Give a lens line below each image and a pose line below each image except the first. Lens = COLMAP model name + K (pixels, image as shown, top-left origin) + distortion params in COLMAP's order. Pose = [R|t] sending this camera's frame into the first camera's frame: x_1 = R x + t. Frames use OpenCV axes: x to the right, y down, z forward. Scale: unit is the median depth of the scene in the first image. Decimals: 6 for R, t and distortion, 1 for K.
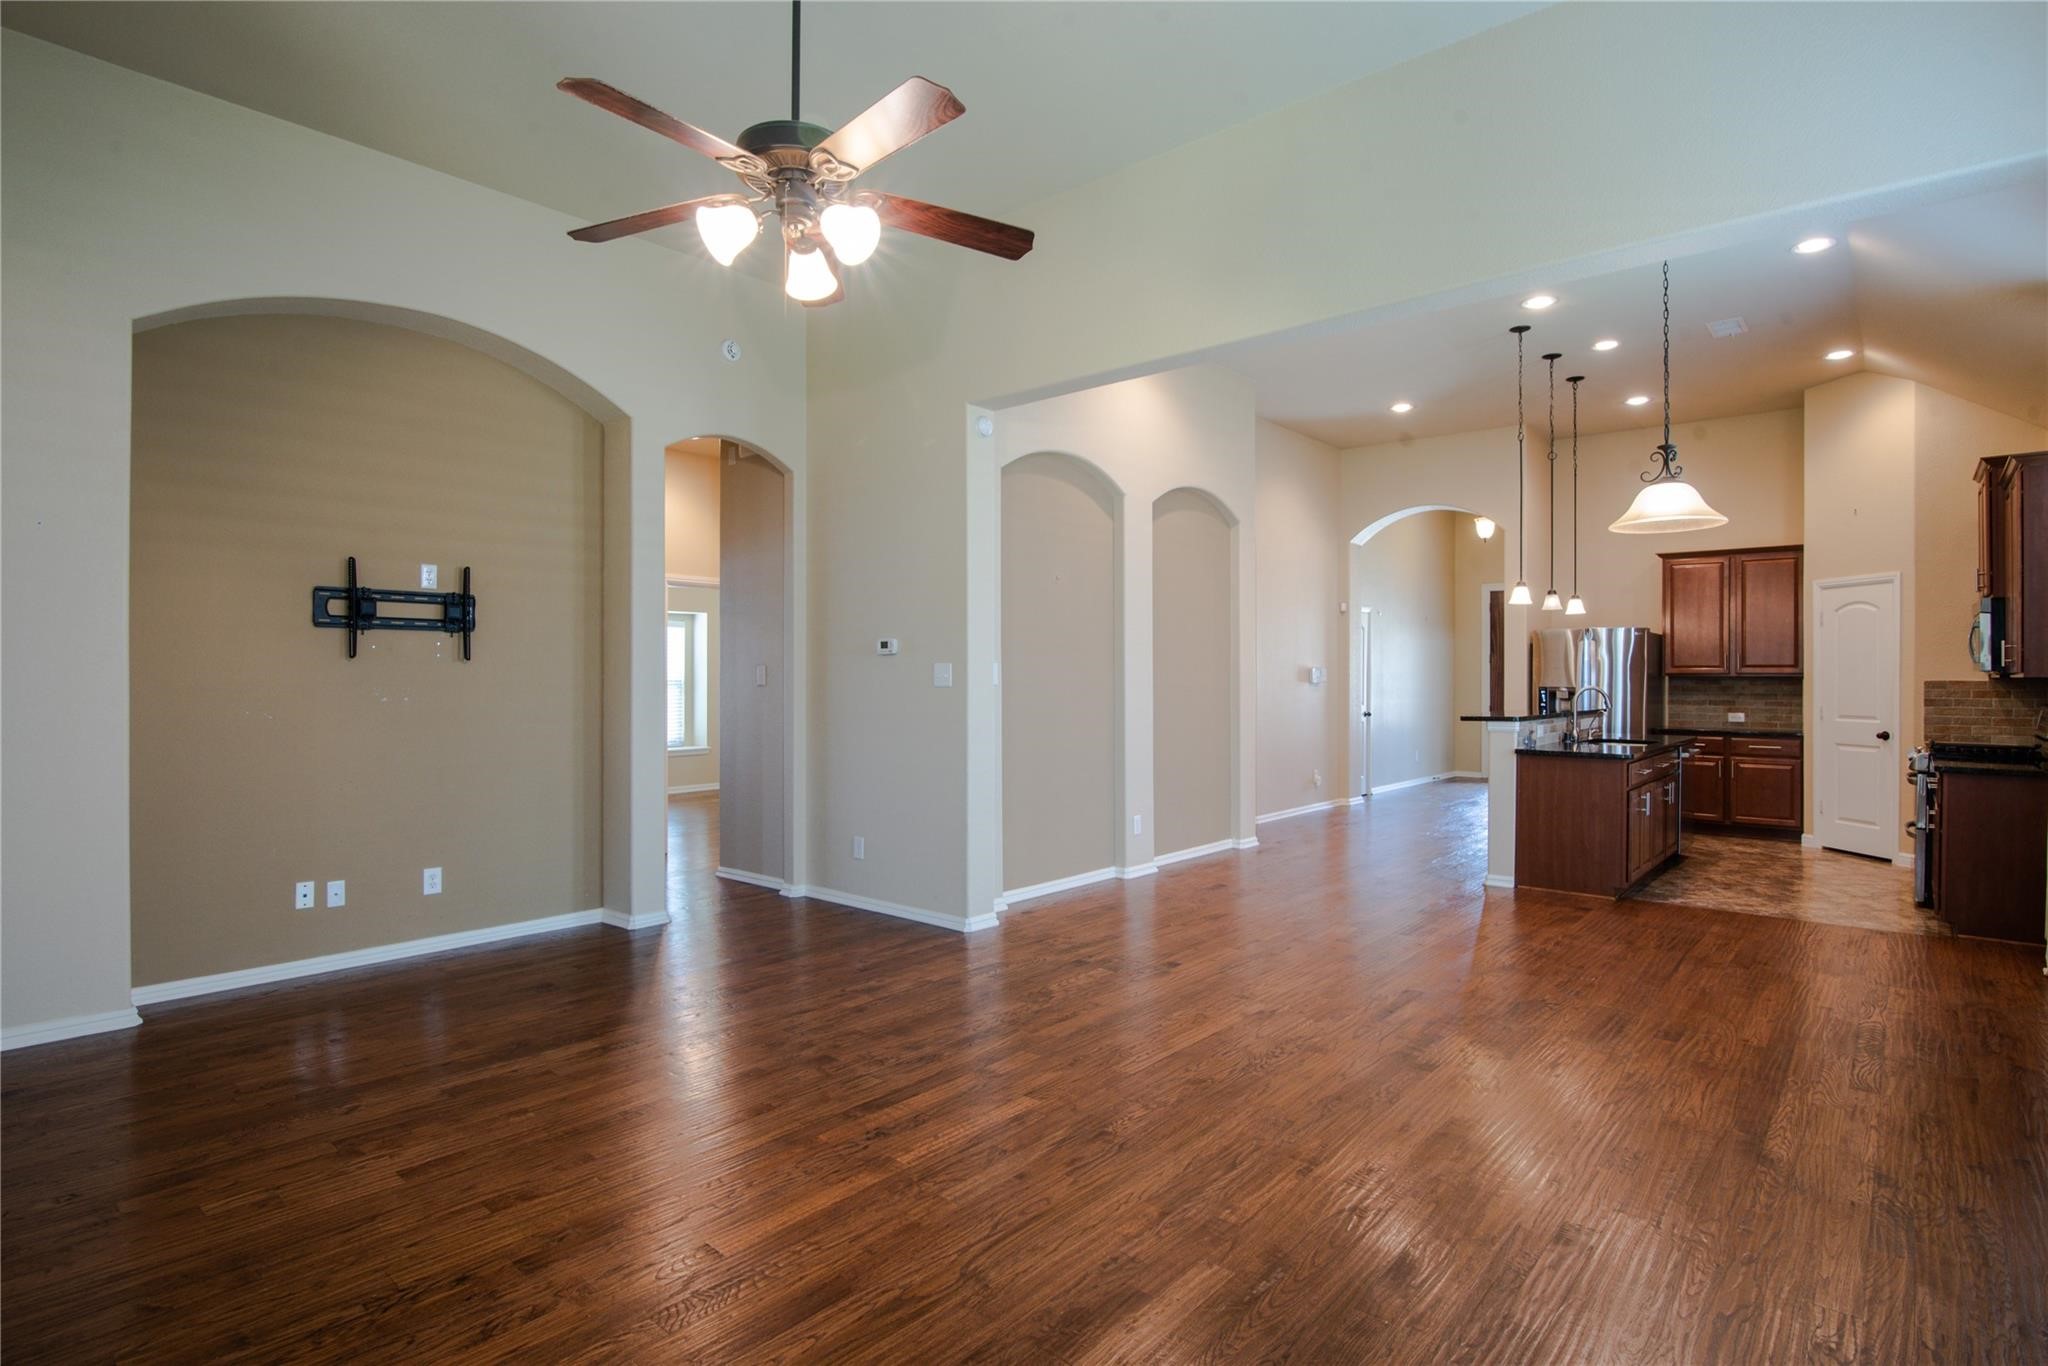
lens RADIAL K [[1031.7, 0, 1018.0], [0, 1031.7, 676.6], [0, 0, 1]] dist [-0.020201, 0.000515]
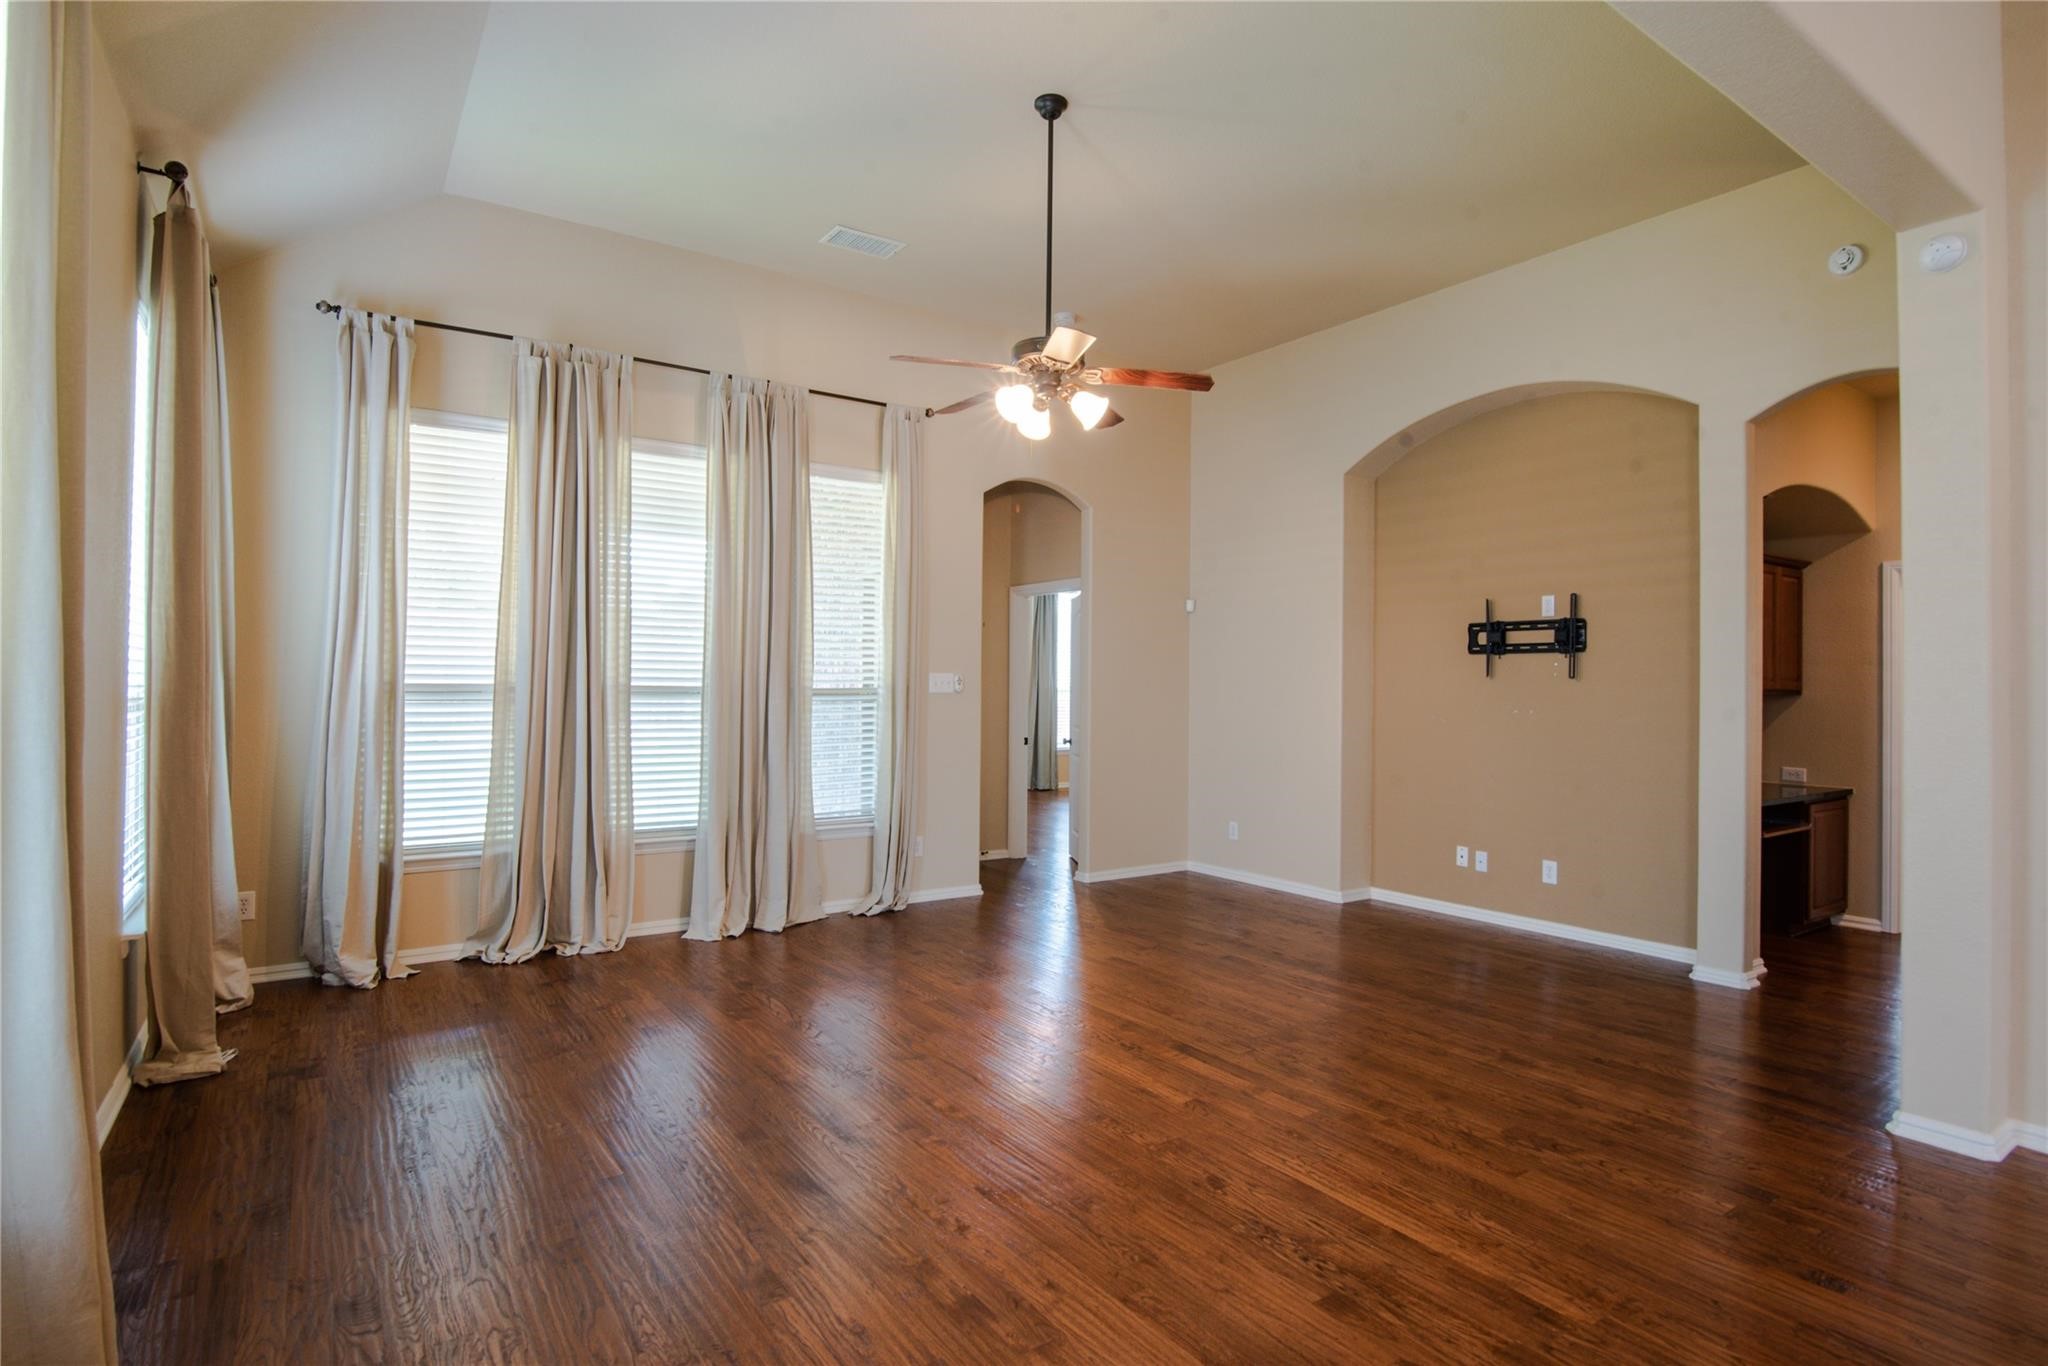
lens RADIAL K [[1031.7, 0, 1020.0], [0, 1031.7, 673.7], [0, 0, 1]] dist [-0.020201, 0.000515]
pose [[-0.250253, -0.016955, -0.968032, 0.721603], [-0.011808, 0.999826, -0.014459, 0.002251], [0.968109, 0.007812, -0.250409, 0.751431]]
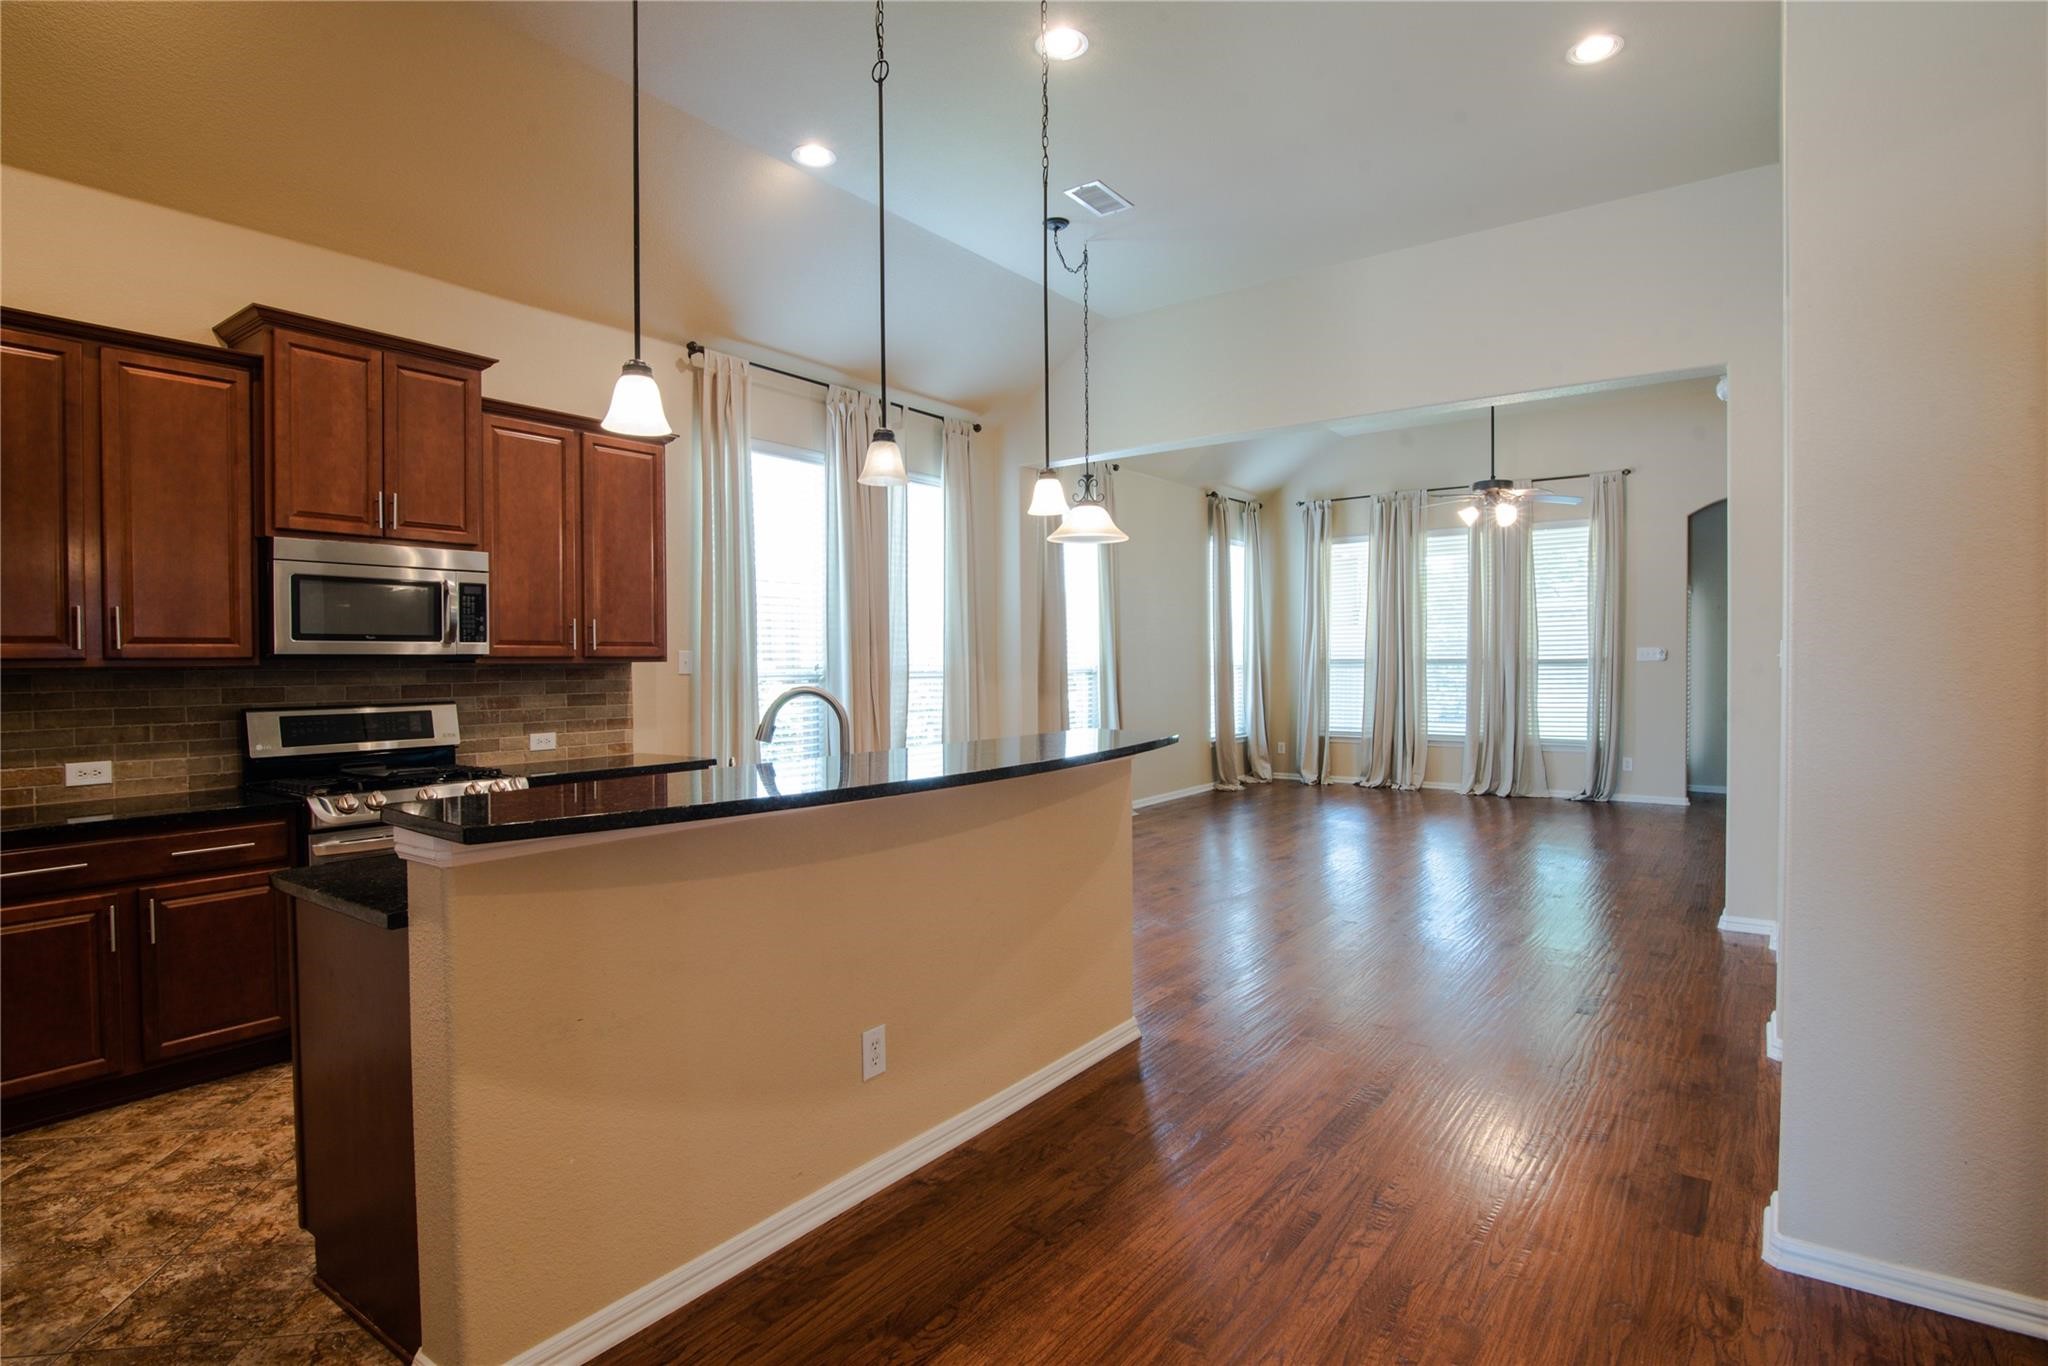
lens RADIAL K [[1031.7, 0, 1024.4], [0, 1031.7, 664.4], [0, 0, 1]] dist [-0.020201, 0.000515]
pose [[-0.996613, 0.002952, -0.082186, 0.780209], [0.002236, 0.999959, 0.008797, -0.005046], [0.082209, 0.008583, -0.996578, 2.165662]]
